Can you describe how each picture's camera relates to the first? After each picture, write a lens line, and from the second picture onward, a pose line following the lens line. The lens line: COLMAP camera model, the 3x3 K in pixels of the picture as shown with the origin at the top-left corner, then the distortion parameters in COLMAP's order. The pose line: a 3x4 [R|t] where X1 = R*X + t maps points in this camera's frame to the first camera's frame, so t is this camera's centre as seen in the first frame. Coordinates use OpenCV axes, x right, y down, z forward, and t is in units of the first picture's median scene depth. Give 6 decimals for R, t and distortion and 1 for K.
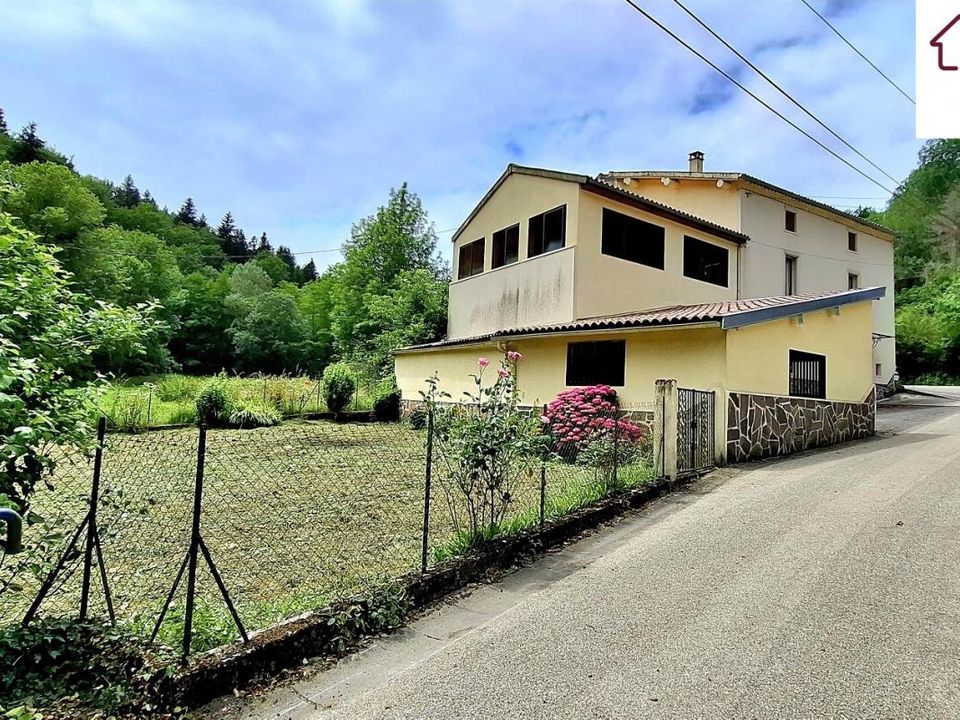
lens RADIAL K [[648.4, 0, 483.0], [0, 648.4, 321.4], [0, 0, 1]] dist [0.000879, 0.106466]
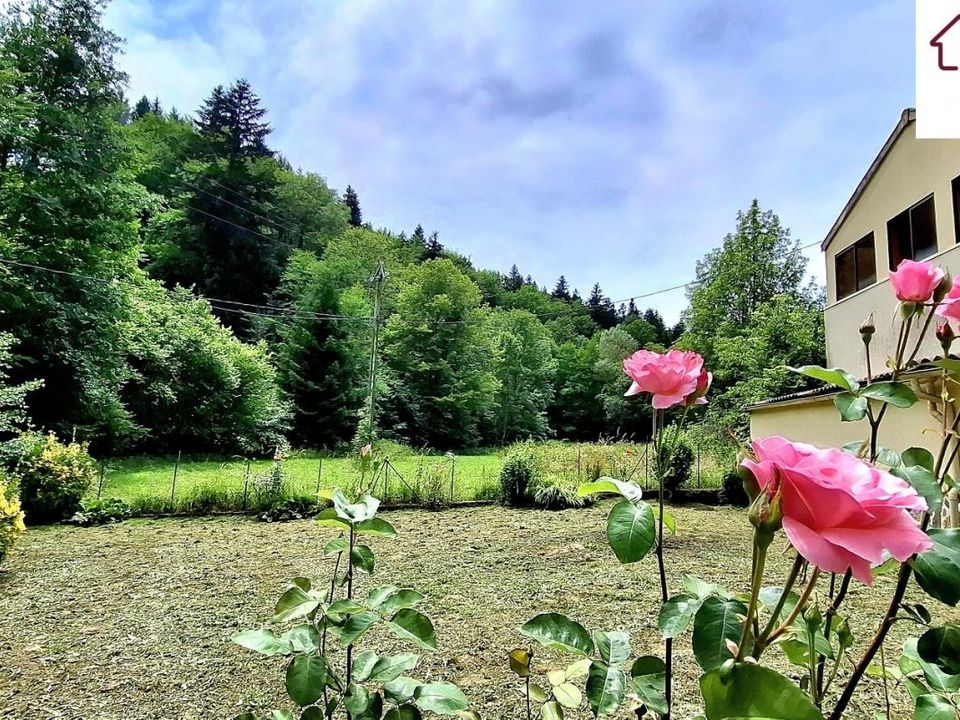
lens RADIAL K [[648.4, 0, 483.0], [0, 648.4, 321.4], [0, 0, 1]] dist [0.000879, 0.106466]
pose [[0.840960, -0.113322, -0.529098, 0.008417], [0.061362, 0.991488, -0.114827, 0.010411], [0.537607, 0.064098, 0.840756, 0.135562]]
